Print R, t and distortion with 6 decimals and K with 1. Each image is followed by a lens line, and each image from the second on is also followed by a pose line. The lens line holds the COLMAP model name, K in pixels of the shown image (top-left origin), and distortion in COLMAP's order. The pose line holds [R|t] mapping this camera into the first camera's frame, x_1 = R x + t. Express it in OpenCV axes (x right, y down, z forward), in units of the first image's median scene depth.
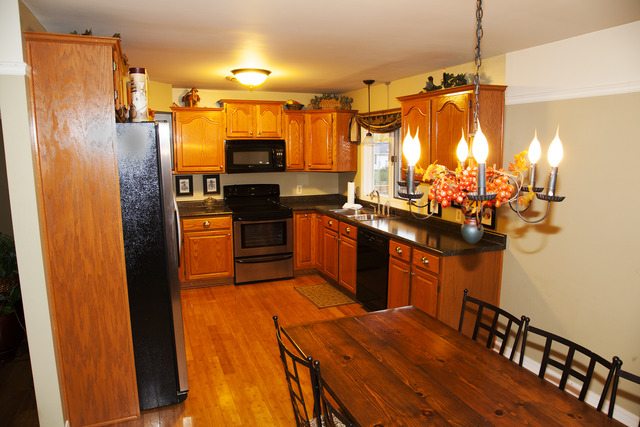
lens RADIAL K [[435.2, 0, 322.7], [0, 435.2, 218.5], [0, 0, 1]] dist [-0.115491, 0.052391]
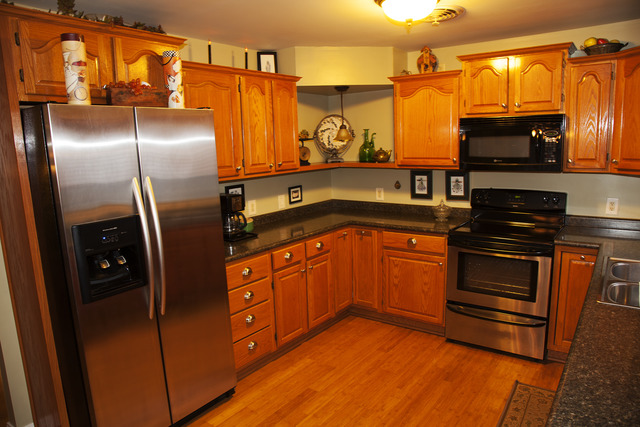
lens RADIAL K [[435.2, 0, 322.7], [0, 435.2, 218.5], [0, 0, 1]] dist [-0.115491, 0.052391]
pose [[0.517098, 0.129048, -0.846142, 0.226363], [-0.104647, 0.990684, 0.087141, -0.066434], [0.849505, 0.043486, 0.525785, 0.480944]]
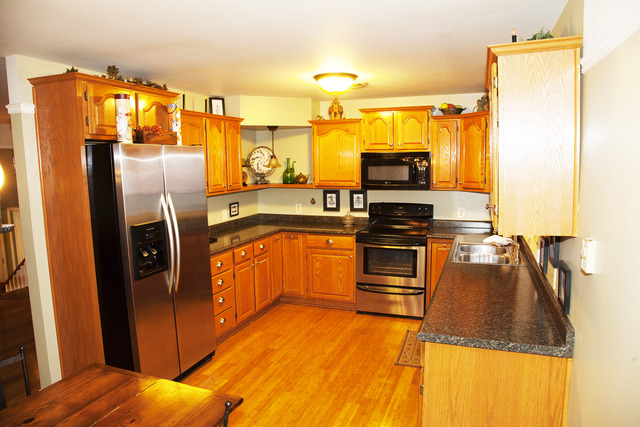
lens RADIAL K [[435.2, 0, 322.7], [0, 435.2, 218.5], [0, 0, 1]] dist [-0.115491, 0.052391]
pose [[0.731493, 0.077723, -0.677405, 0.341511], [-0.094995, 0.995410, 0.011631, -0.045798], [0.675199, 0.055842, 0.735519, 0.268283]]
